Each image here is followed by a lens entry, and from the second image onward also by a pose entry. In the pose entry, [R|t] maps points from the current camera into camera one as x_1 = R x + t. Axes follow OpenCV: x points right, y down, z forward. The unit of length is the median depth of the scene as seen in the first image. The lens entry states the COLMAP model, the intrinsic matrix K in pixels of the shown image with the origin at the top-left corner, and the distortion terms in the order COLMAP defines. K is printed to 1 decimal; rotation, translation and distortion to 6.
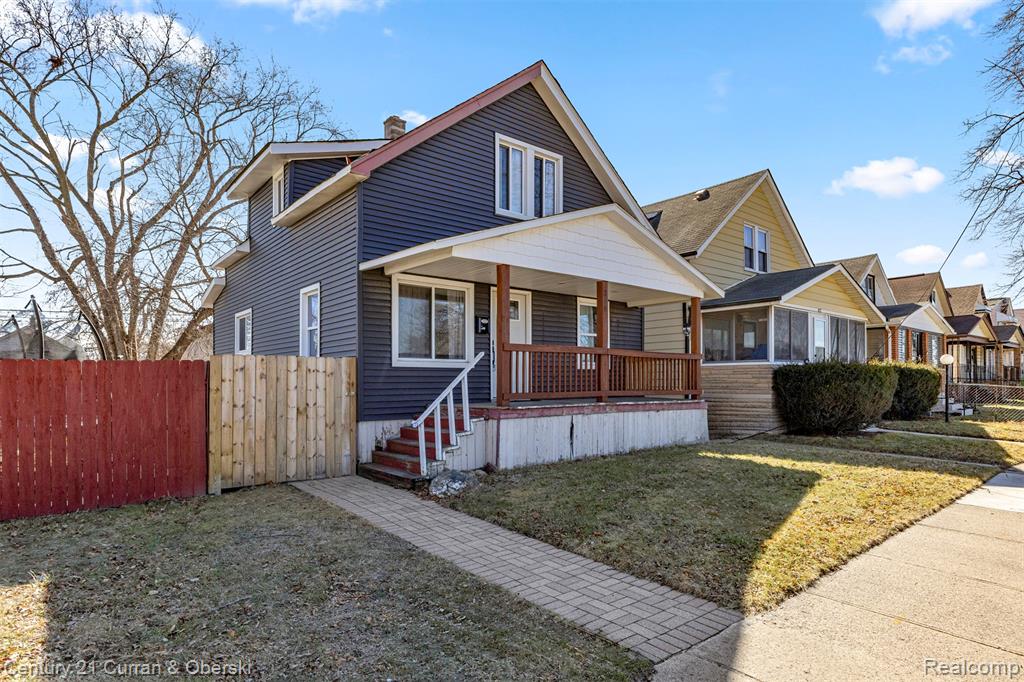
lens RADIAL K [[573.5, 0, 512.0], [0, 573.5, 341.0], [0, 0, 1]] dist [0.003098, 0.001282]
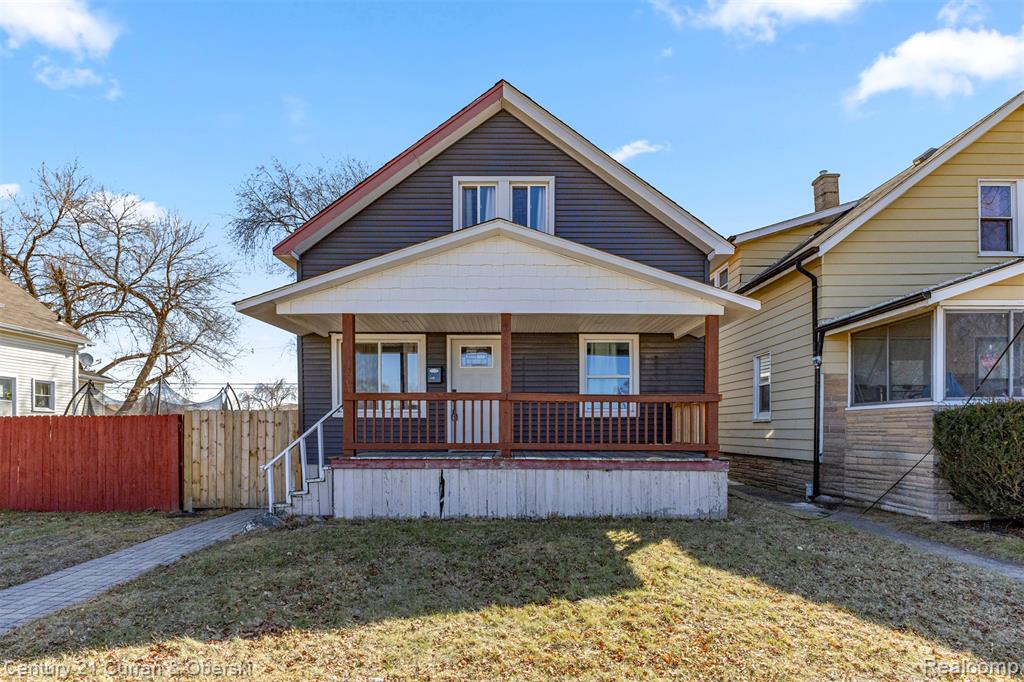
lens RADIAL K [[500.8, 0, 512.0], [0, 500.8, 406.8], [0, 0, 1]] dist [0.000314, 0.000206]
pose [[0.766072, -0.025074, -0.642265, 0.628995], [0.040770, 0.999122, 0.009624, 0.026228], [0.641460, -0.033558, 0.766422, 0.426127]]
